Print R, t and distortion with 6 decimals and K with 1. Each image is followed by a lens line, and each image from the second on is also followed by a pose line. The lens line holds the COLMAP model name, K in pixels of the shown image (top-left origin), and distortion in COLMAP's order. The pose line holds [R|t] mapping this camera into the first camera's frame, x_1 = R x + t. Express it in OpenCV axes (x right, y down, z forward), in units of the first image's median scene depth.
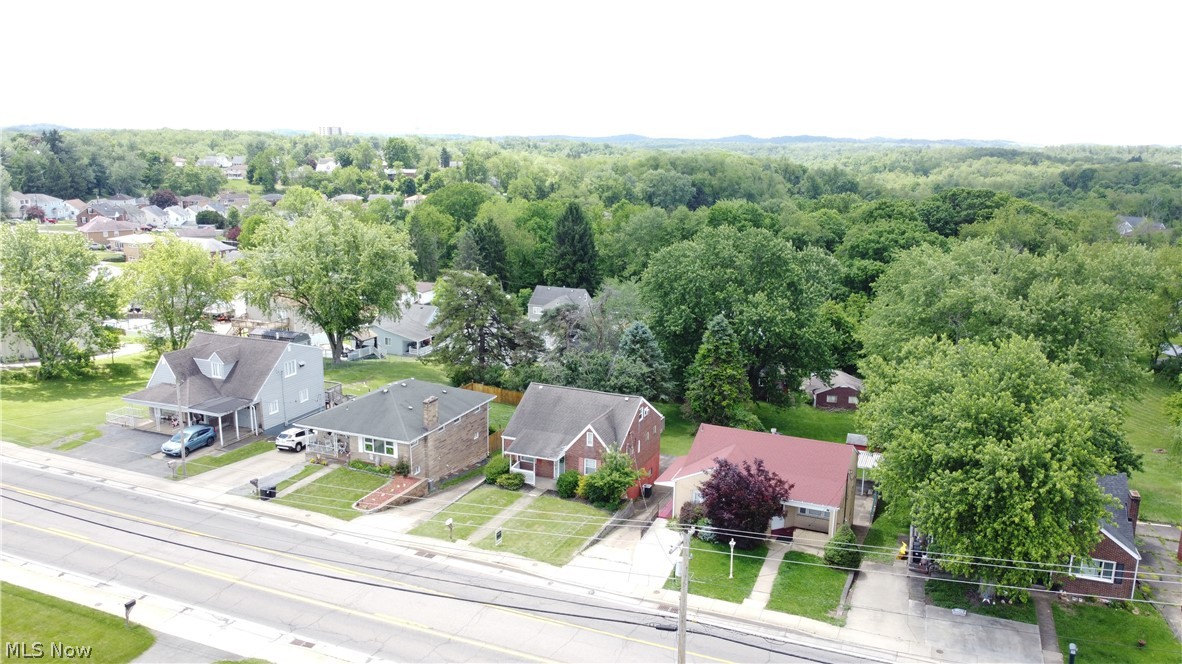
lens RADIAL K [[894.1, 0, 588.8], [0, 894.1, 337.2], [0, 0, 1]] dist [0.007604, -0.008400]
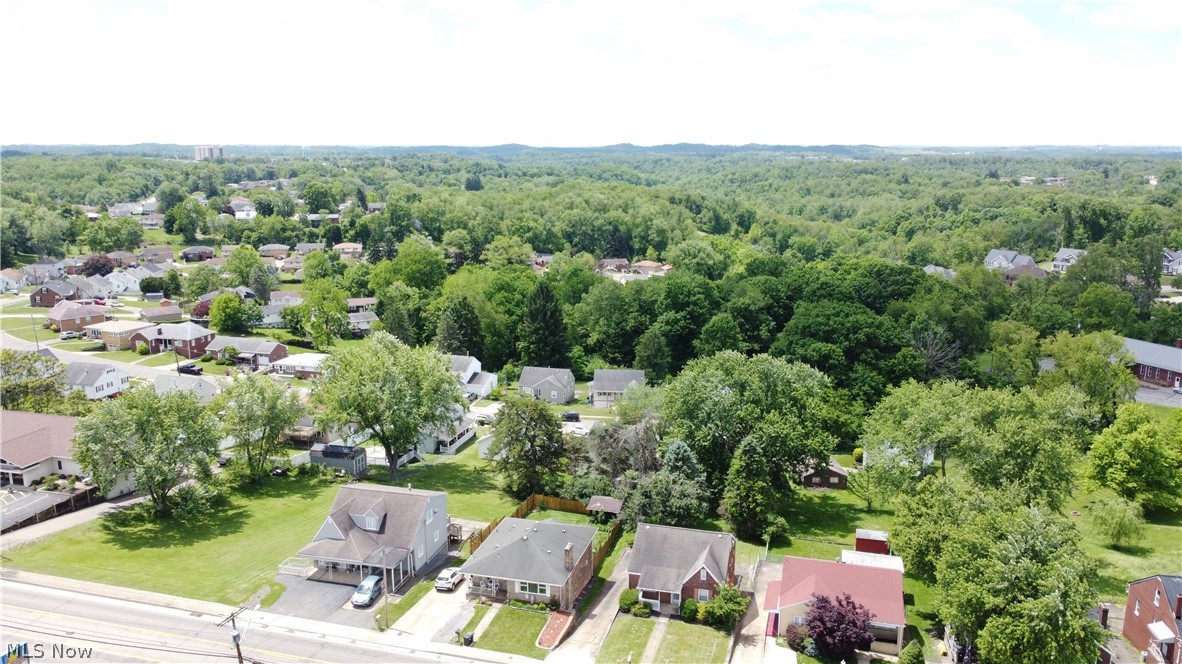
lens RADIAL K [[894.1, 0, 588.8], [0, 894.1, 337.2], [0, 0, 1]] dist [0.007604, -0.008400]
pose [[0.991470, -0.039382, 0.124240, -0.278372], [0.040325, 0.999174, -0.005084, -0.207251], [-0.123937, 0.010051, 0.992239, -0.252248]]
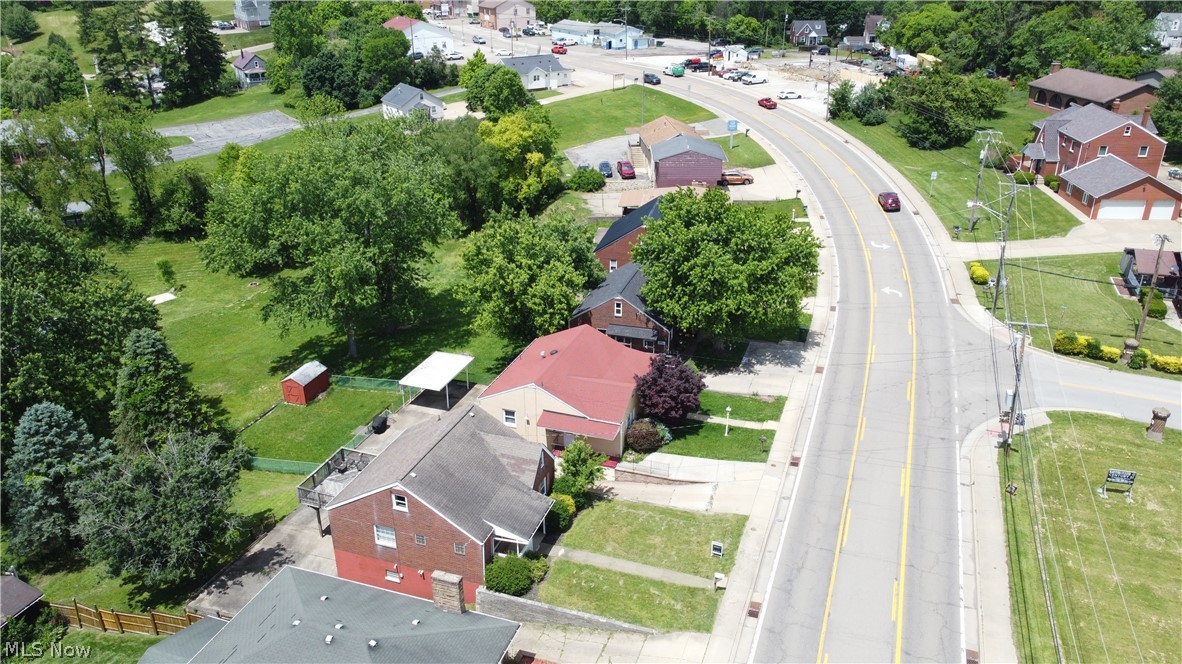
lens RADIAL K [[894.1, 0, 588.8], [0, 894.1, 337.2], [0, 0, 1]] dist [0.007604, -0.008400]
pose [[-0.054910, -0.432018, 0.900192, -0.638476], [0.221734, 0.873765, 0.432861, -0.309052], [-0.973560, 0.223372, 0.047814, 0.786713]]
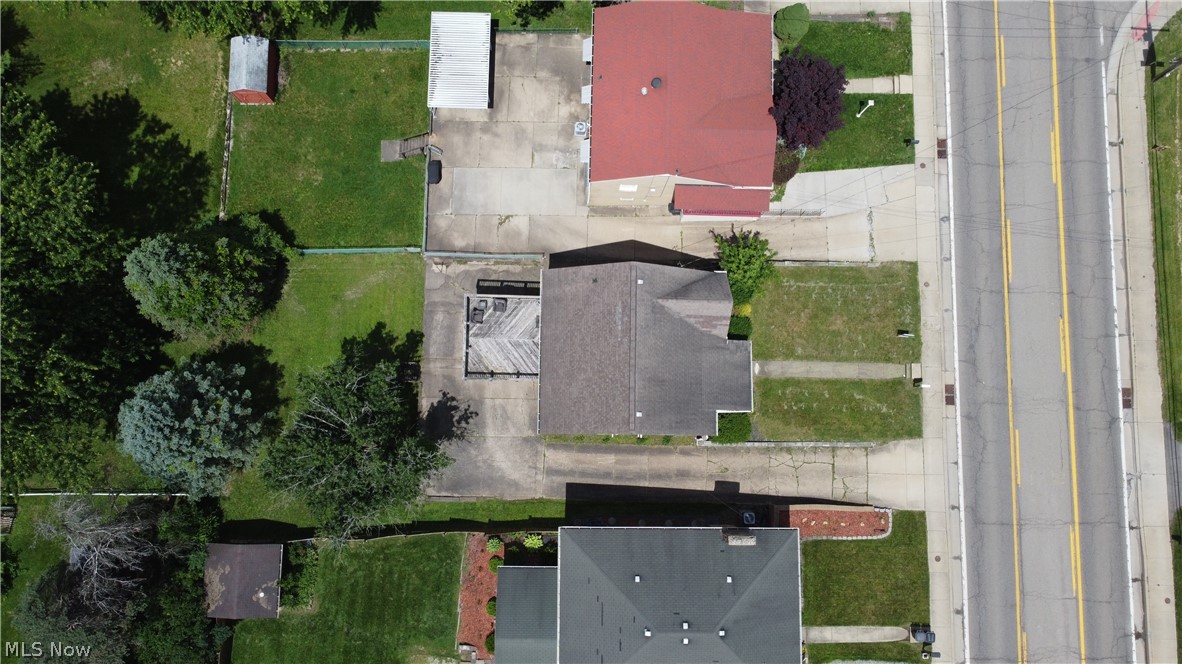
lens RADIAL K [[894.1, 0, 588.8], [0, 894.1, 337.2], [0, 0, 1]] dist [0.007604, -0.008400]
pose [[-0.375411, -0.923286, 0.081298, -0.039027], [0.166827, 0.018971, 0.985804, -0.610101], [-0.911721, 0.383644, 0.146907, 0.891122]]
